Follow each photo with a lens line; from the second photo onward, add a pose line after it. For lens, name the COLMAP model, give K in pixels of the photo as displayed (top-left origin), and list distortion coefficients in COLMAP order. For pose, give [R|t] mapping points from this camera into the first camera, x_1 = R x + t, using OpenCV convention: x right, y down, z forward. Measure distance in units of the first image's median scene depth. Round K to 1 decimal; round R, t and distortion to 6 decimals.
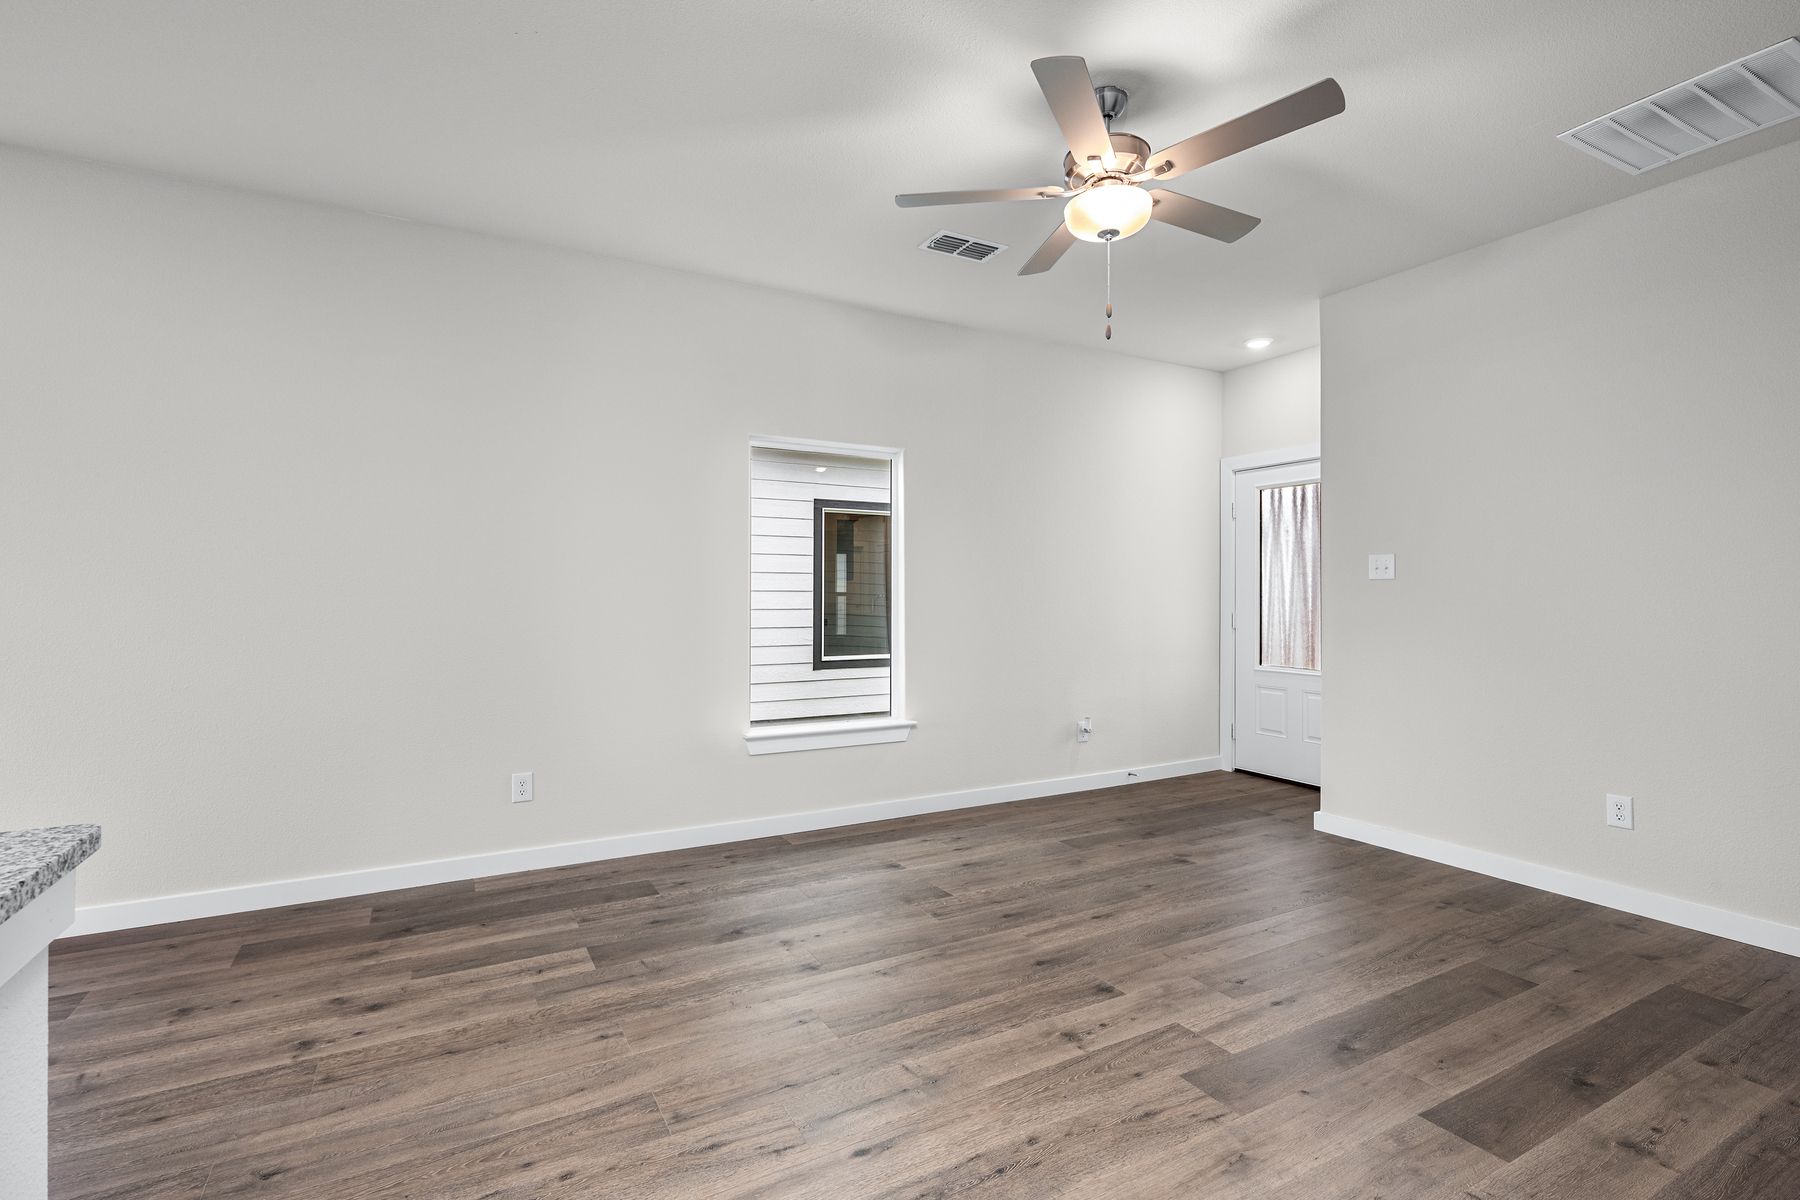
lens RADIAL K [[819.8, 0, 896.3], [0, 819.8, 592.6], [0, 0, 1]] dist [-0.001290, -0.000036]
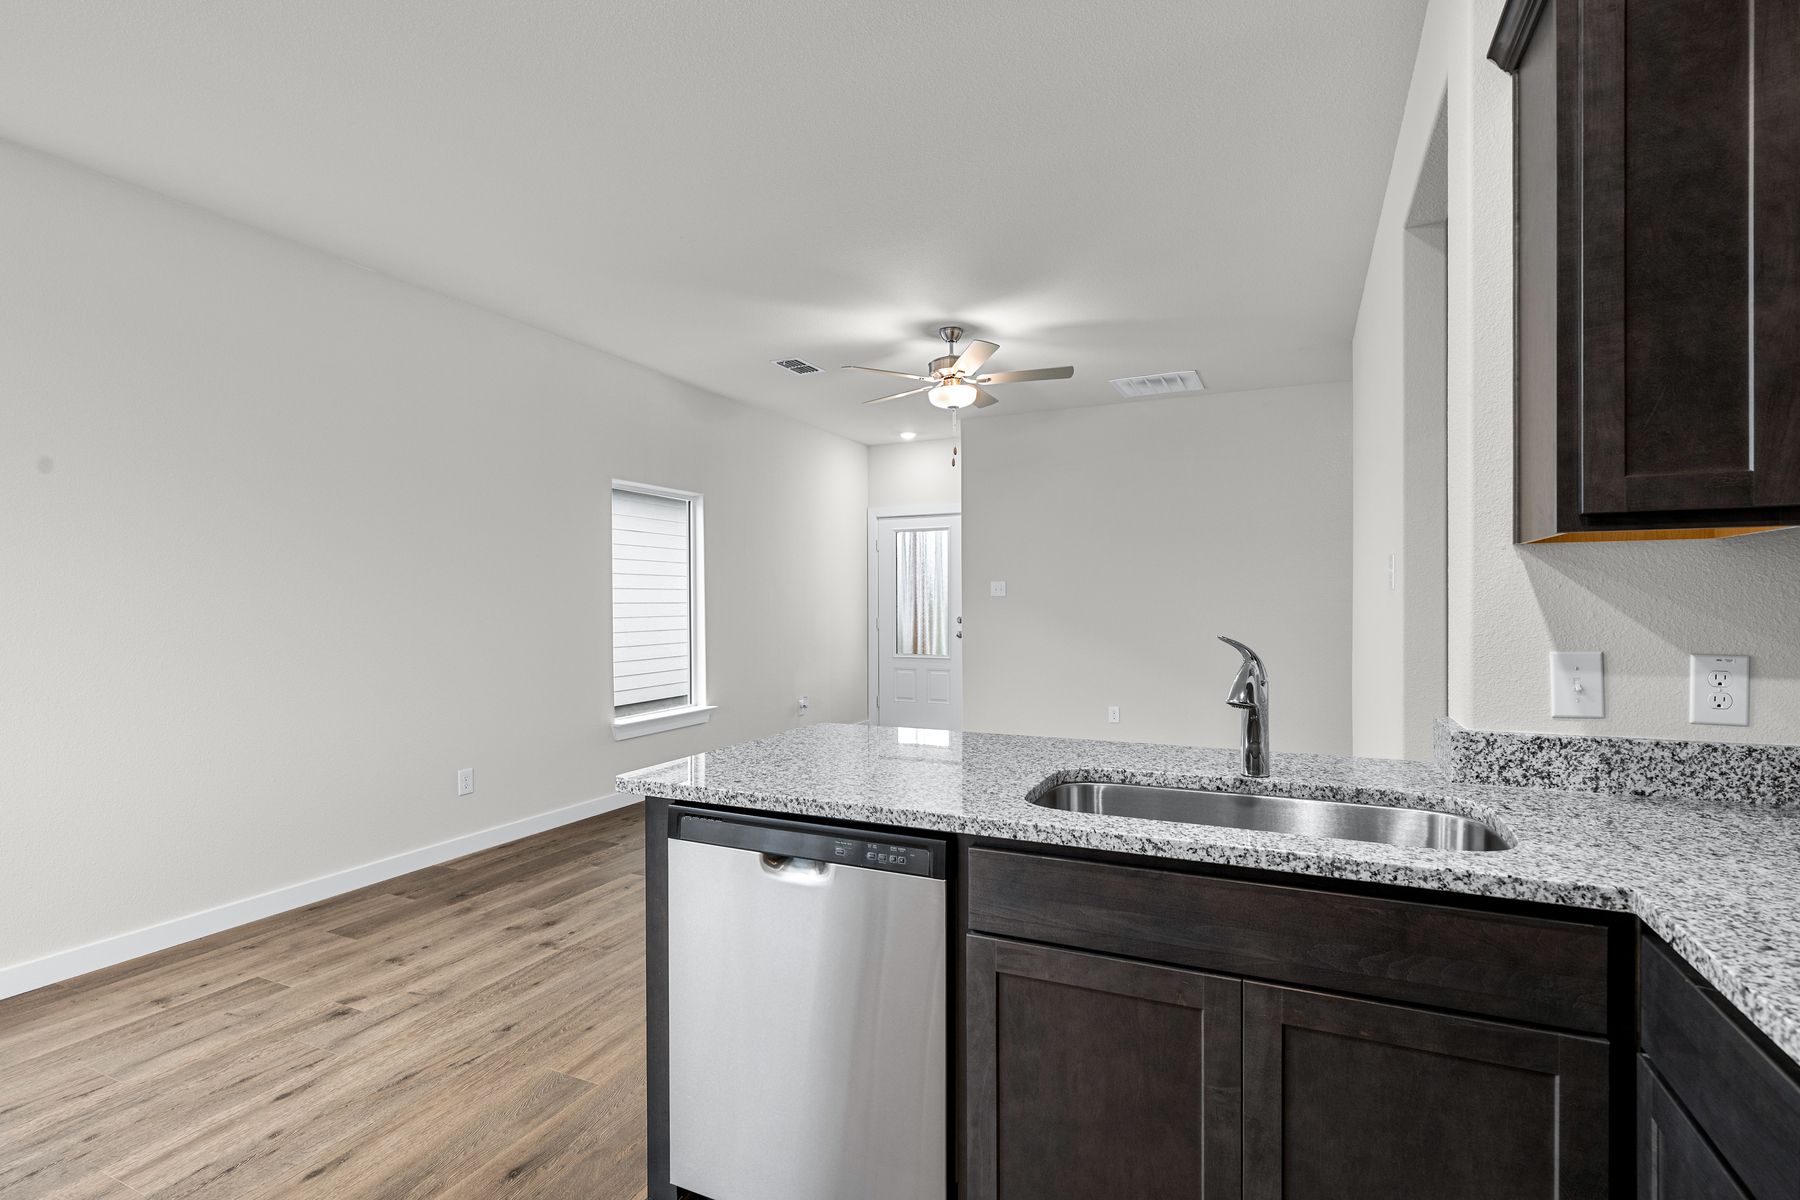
lens RADIAL K [[822.9, 0, 894.0], [0, 822.9, 600.6], [0, 0, 1]] dist [-0.000909, 0.000067]
pose [[0.814422, -0.005549, 0.580247, -0.794659], [0.005013, 0.999984, 0.002526, -0.017458], [-0.580252, 0.000852, 0.814437, -0.348192]]
